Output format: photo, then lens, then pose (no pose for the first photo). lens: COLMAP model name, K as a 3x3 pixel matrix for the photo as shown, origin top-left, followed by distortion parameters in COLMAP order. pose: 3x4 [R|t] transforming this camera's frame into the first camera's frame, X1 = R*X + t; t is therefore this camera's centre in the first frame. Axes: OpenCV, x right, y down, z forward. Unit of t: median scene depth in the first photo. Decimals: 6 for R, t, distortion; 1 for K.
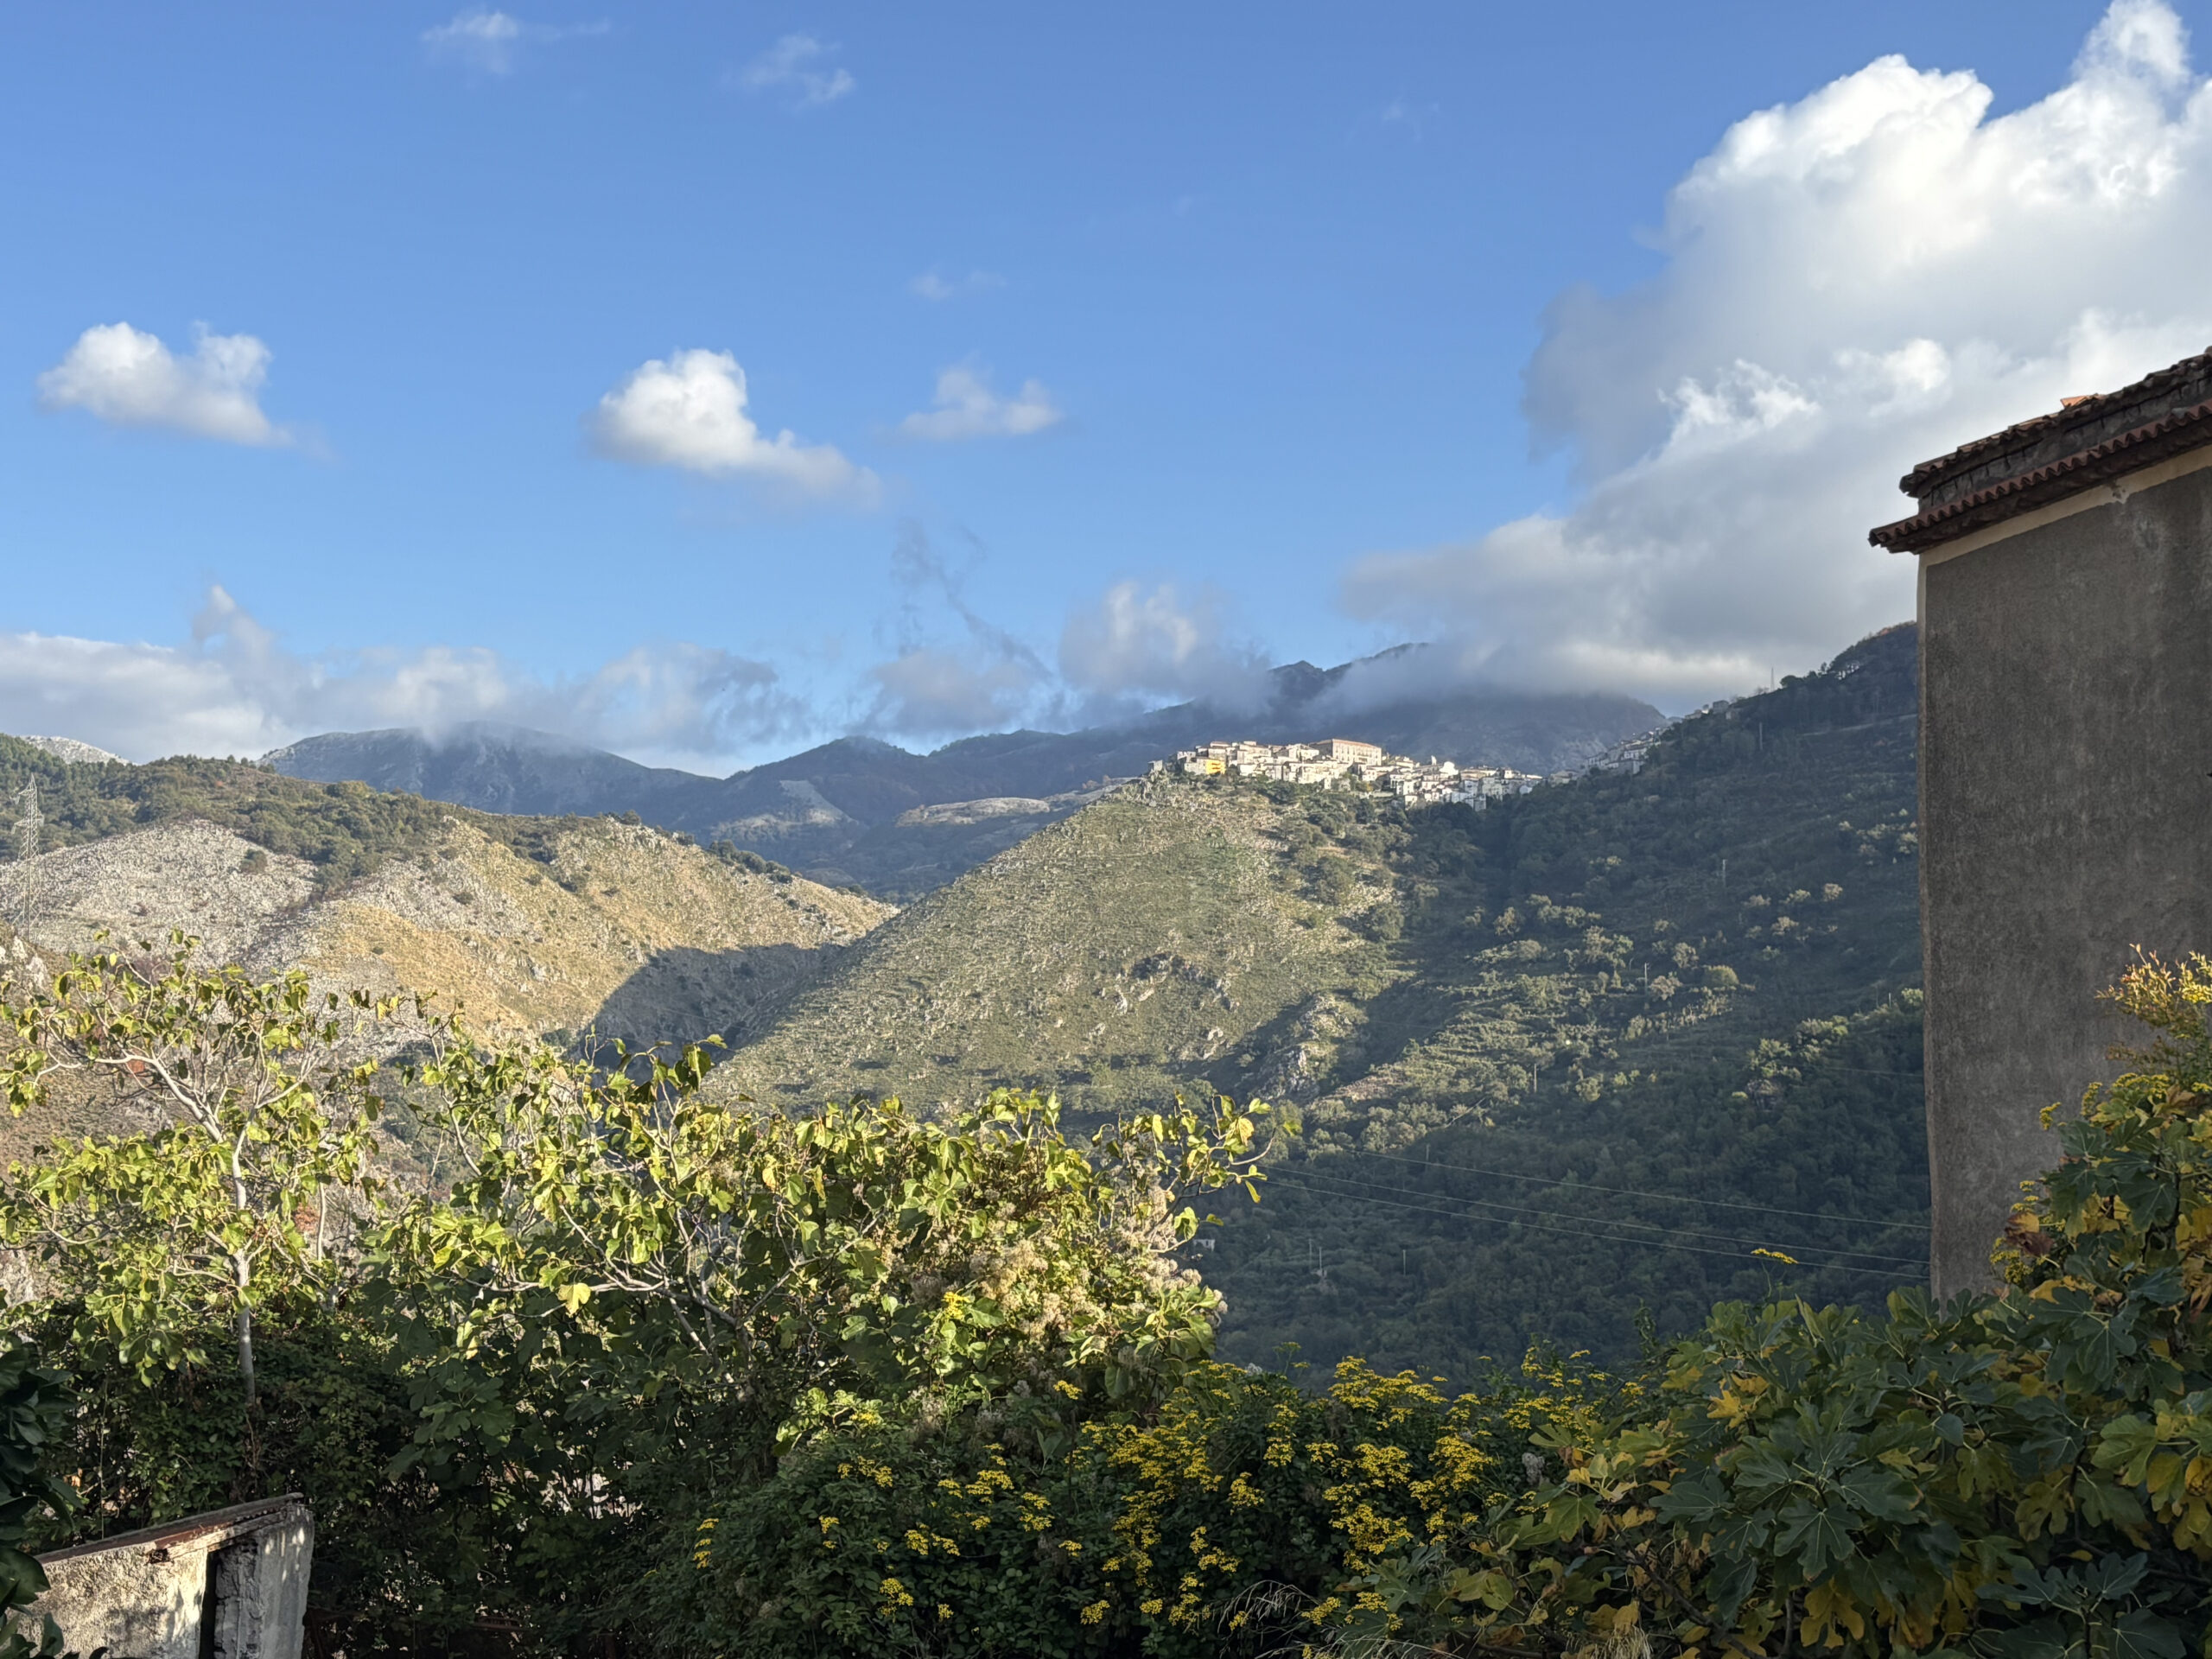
lens RADIAL K [[2859.4, 0, 1101.6], [0, 2859.4, 911.7], [0, 0, 1]] dist [0.295923, -1.361260]
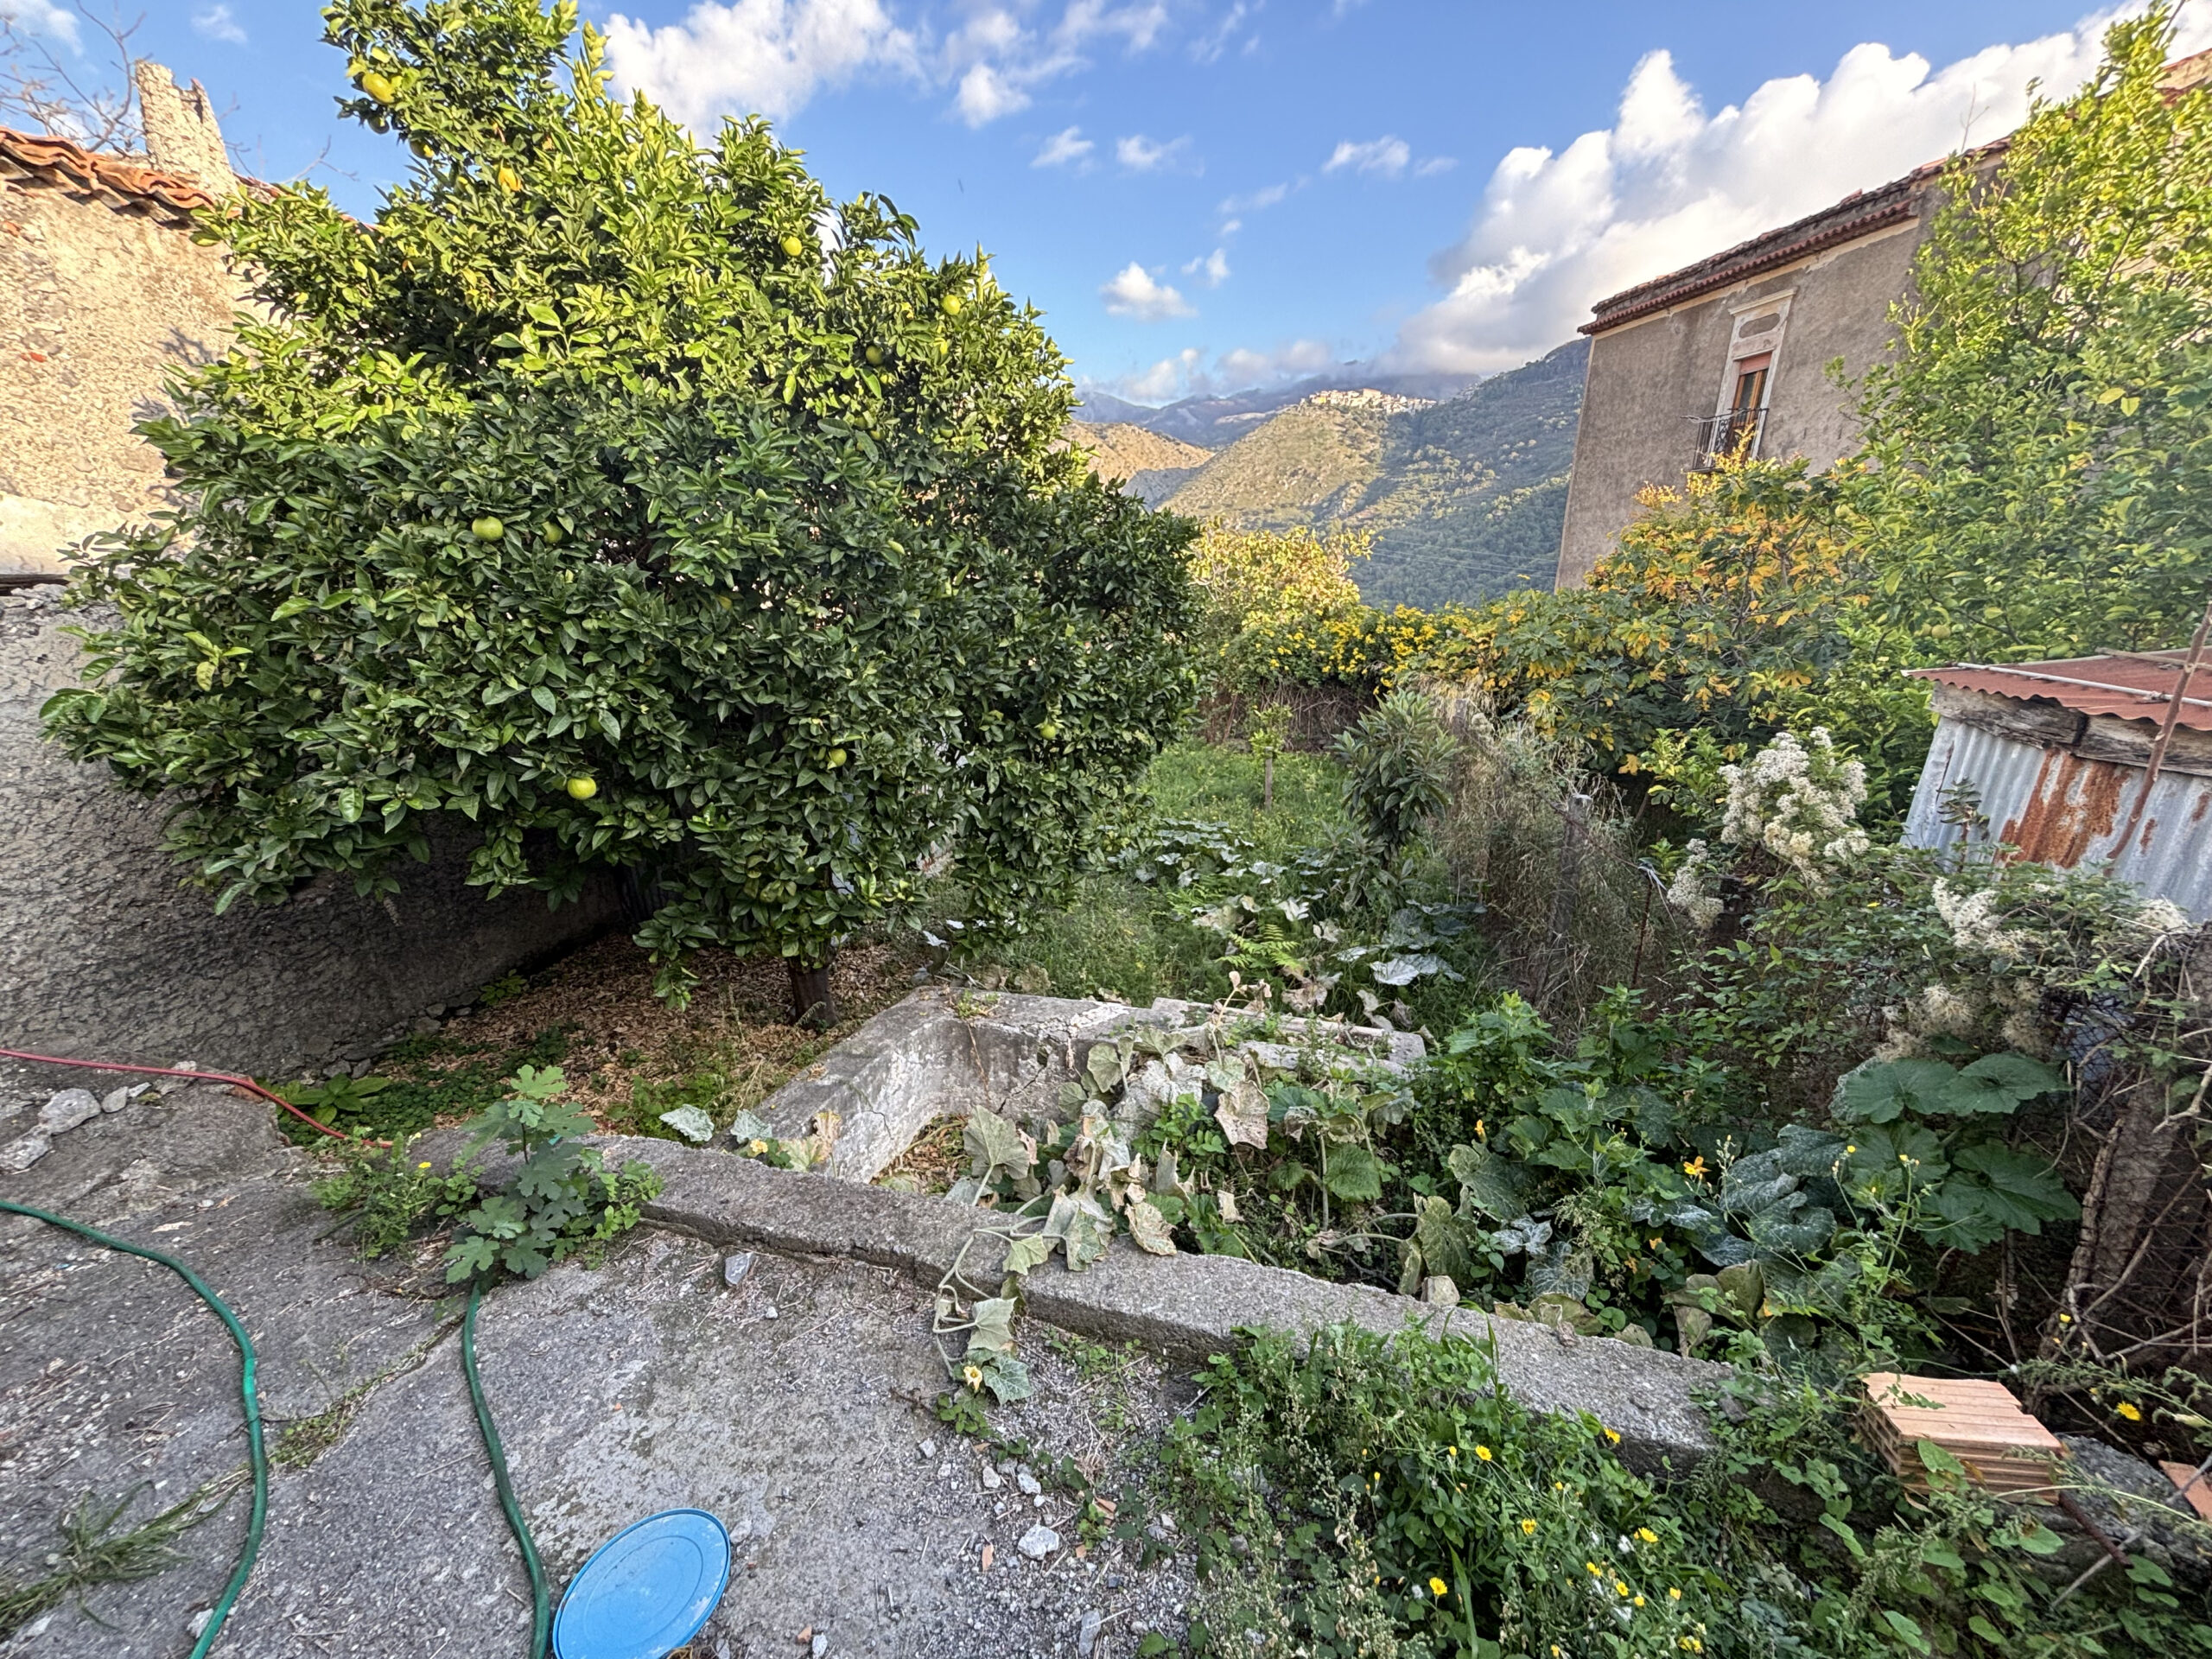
lens RADIAL K [[890.3, 0, 1104.8], [0, 890.3, 820.4], [0, 0, 1]] dist [0.013785, -0.003756]
pose [[0.987662, 0.046545, -0.149520, -0.098867], [0.014973, 0.922363, 0.386034, -0.038667], [0.155880, -0.383510, 0.910287, -0.215574]]
